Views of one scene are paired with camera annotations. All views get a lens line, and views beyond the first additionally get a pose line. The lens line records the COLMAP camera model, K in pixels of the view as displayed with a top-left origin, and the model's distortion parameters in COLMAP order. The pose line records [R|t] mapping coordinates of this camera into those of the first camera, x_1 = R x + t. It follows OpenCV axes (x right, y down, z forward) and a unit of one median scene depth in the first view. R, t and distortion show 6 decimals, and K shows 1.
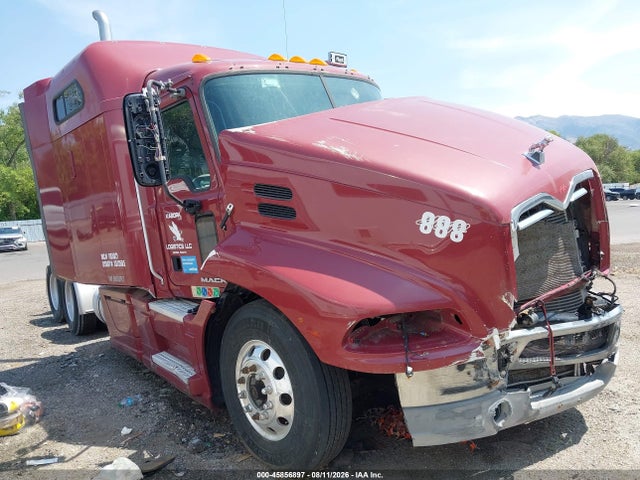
lens RADIAL K [[486.1, 0, 322.9], [0, 486.1, 240.9], [0, 0, 1]] dist [0.010094, -0.005544]
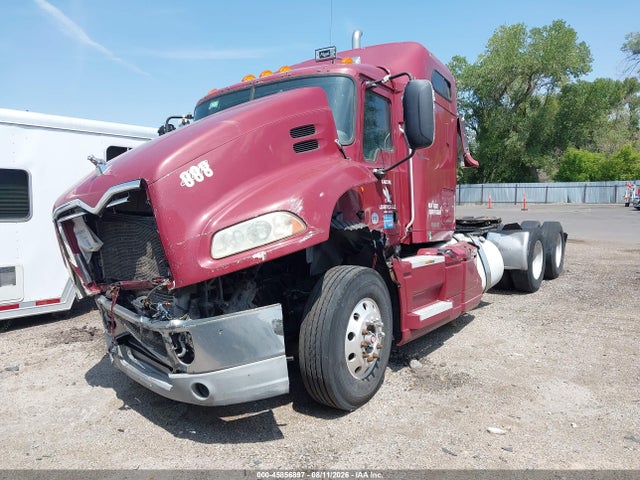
lens RADIAL K [[497.6, 0, 320.0], [0, 497.6, 240.0], [0, 0, 1]] dist [0.007095, -0.005095]
pose [[0.269660, 0.157674, -0.949959, 1.814683], [-0.069506, 0.987117, 0.144111, -0.213924], [0.960444, 0.027167, 0.277145, 1.144964]]
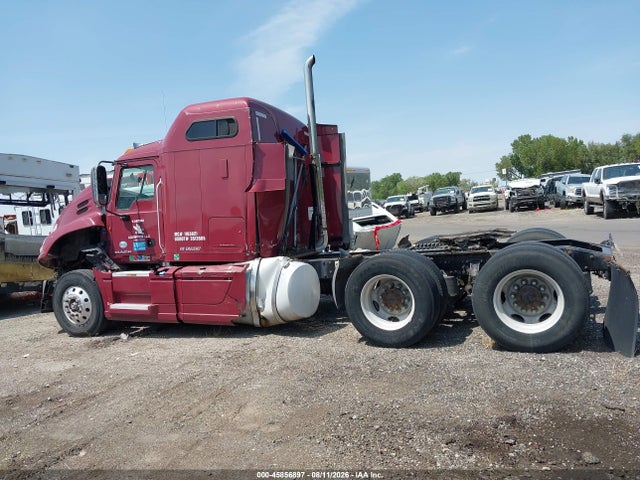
lens RADIAL K [[497.6, 0, 320.0], [0, 497.6, 240.0], [0, 0, 1]] dist [0.007095, -0.005095]
pose [[-0.882996, 0.187620, -0.430252, 0.480991], [0.134929, 0.979408, 0.150178, -0.357587], [0.449569, 0.074553, -0.890129, 4.833774]]
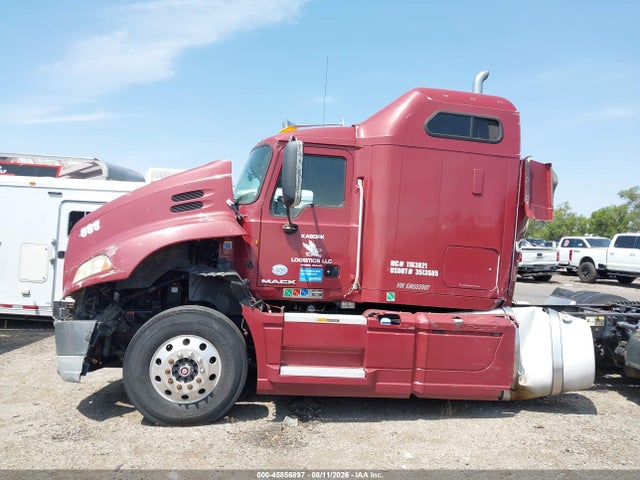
lens RADIAL K [[503.3, 0, 373.0], [0, 503.3, 240.6], [0, 0, 1]] dist [0.091452, -0.000483]
pose [[-0.569964, 0.061865, -0.819337, 1.560858], [-0.034011, 0.994531, 0.098753, -0.355397], [0.820965, 0.084153, -0.564743, 3.095614]]
